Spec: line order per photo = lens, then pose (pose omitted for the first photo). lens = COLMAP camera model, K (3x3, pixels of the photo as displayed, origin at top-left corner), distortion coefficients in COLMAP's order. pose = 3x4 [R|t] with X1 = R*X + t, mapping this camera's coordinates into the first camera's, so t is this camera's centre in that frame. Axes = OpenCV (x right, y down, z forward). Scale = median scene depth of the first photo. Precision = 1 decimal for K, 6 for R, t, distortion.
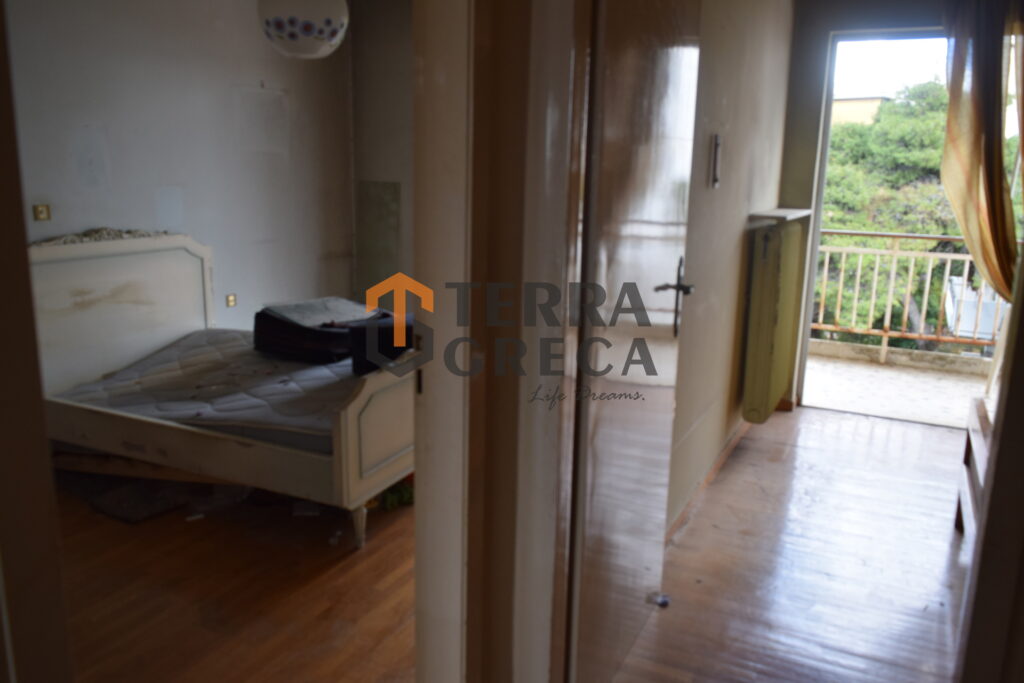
lens RADIAL K [[801.7, 0, 510.6], [0, 801.7, 342.2], [0, 0, 1]] dist [-0.011900, -0.003104]
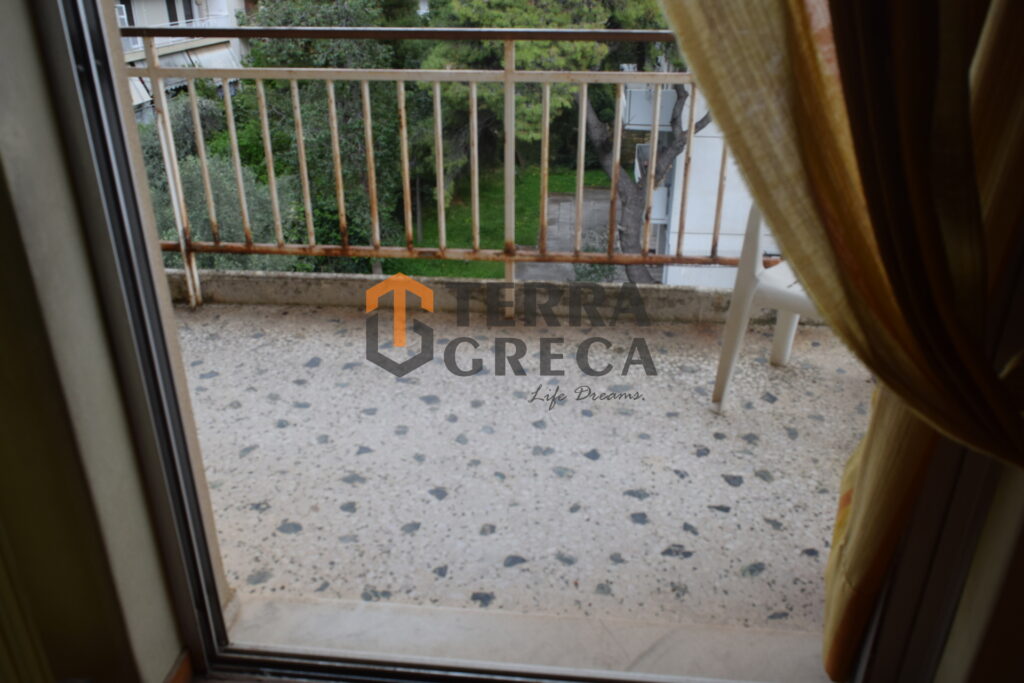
lens RADIAL K [[801.7, 0, 518.3], [0, 801.7, 346.4], [0, 0, 1]] dist [-0.011900, -0.003104]
pose [[0.925784, -0.182281, 0.331205, 0.094555], [0.097527, 0.961583, 0.256607, -0.024154], [-0.365256, -0.205262, 0.907996, 0.172208]]
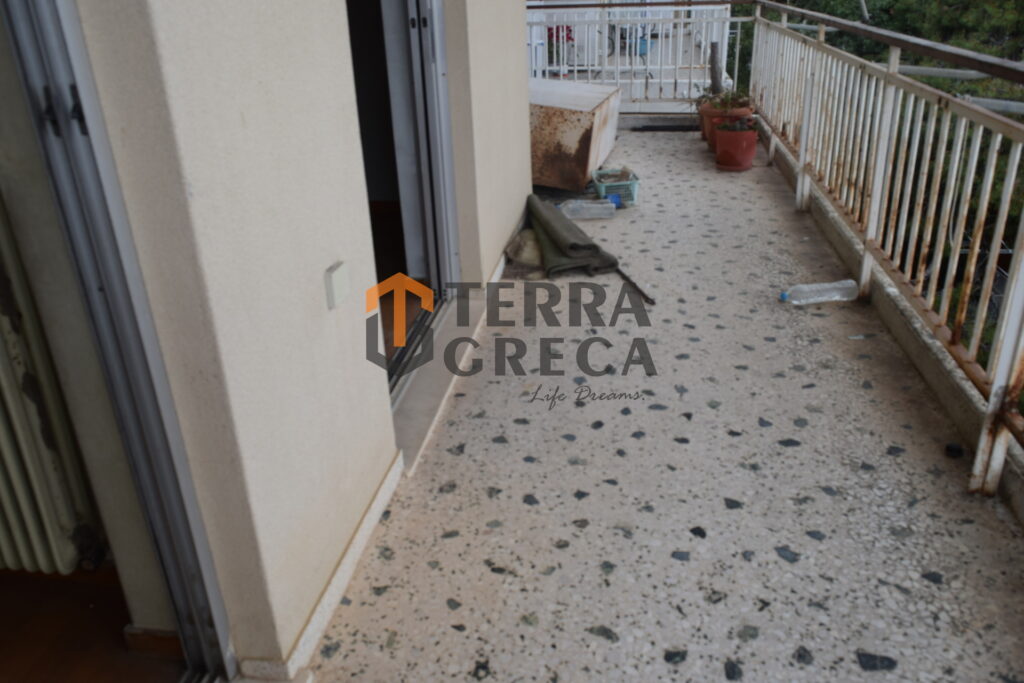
lens RADIAL K [[801.7, 0, 509.6], [0, 801.7, 338.7], [0, 0, 1]] dist [-0.011900, -0.003104]
pose [[0.301370, 0.357045, -0.884135, 0.152650], [-0.160953, 0.932988, 0.321911, -0.038825], [0.939825, 0.045290, 0.338642, 0.244020]]
